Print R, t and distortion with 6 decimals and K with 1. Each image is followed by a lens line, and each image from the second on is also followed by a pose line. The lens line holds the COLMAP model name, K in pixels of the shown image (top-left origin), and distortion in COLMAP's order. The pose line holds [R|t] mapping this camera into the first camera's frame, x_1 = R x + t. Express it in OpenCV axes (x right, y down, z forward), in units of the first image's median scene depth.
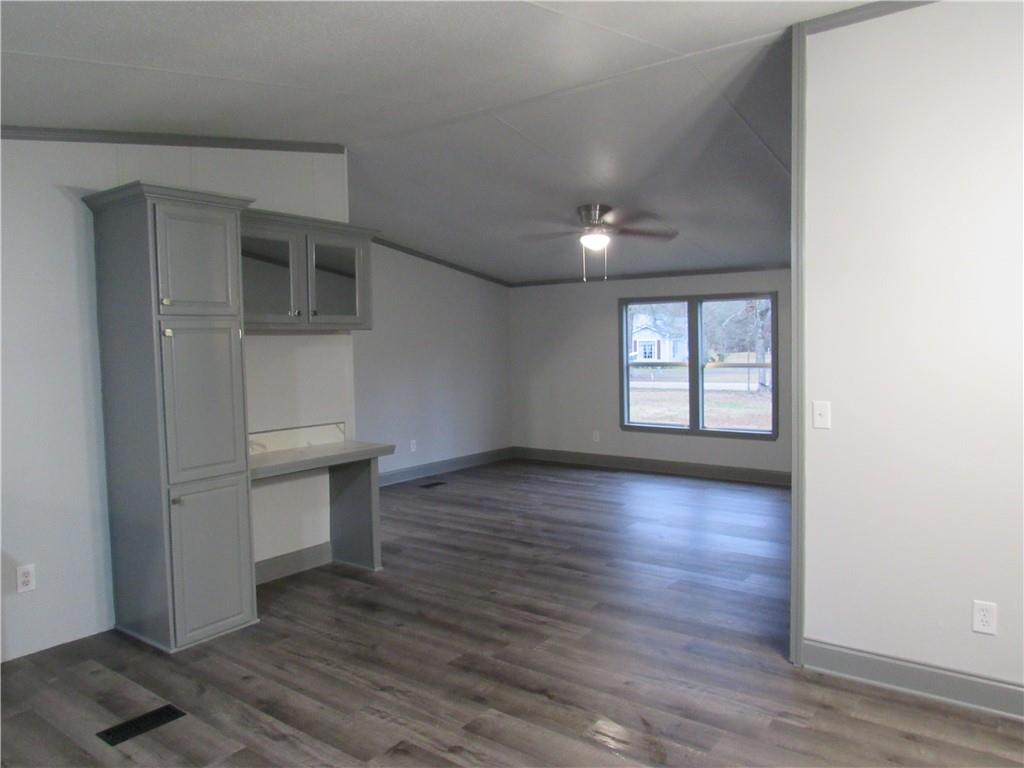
lens RADIAL K [[733.4, 0, 504.0], [0, 733.4, 378.6], [0, 0, 1]] dist [-0.019800, 0.003868]
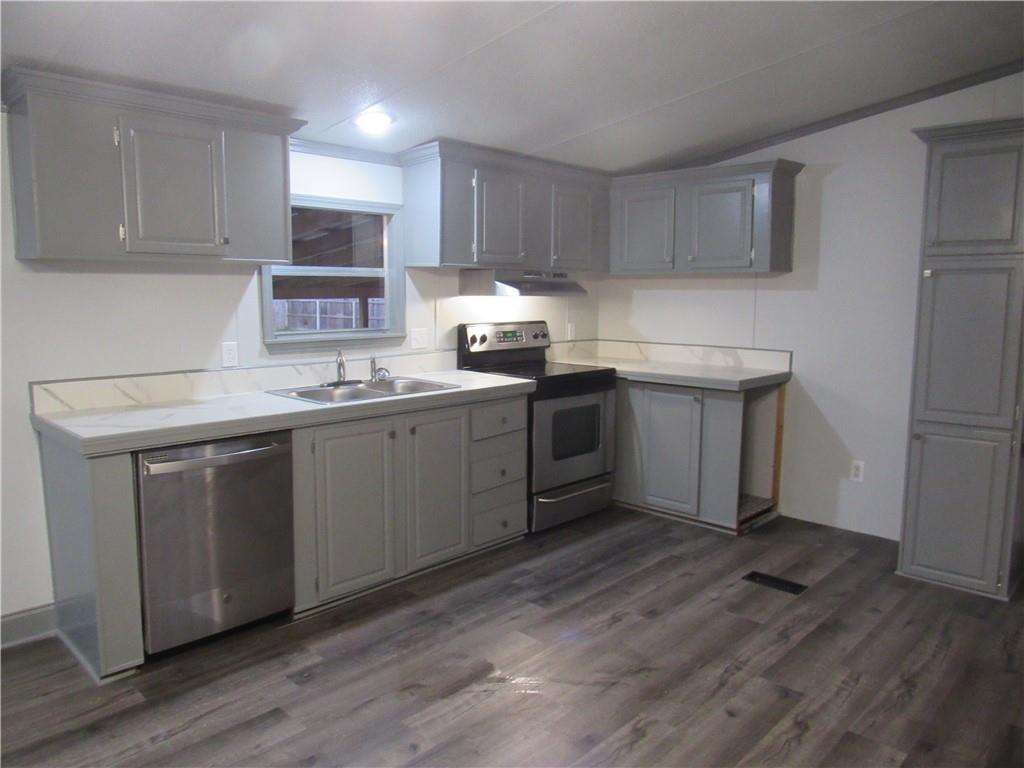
lens RADIAL K [[733.4, 0, 516.8], [0, 733.4, 383.1], [0, 0, 1]] dist [-0.019800, 0.003868]
pose [[-0.107245, 0.144296, -0.983706, 0.576109], [-0.056859, 0.986903, 0.150963, -0.029774], [0.992605, 0.072123, -0.097635, 0.489142]]
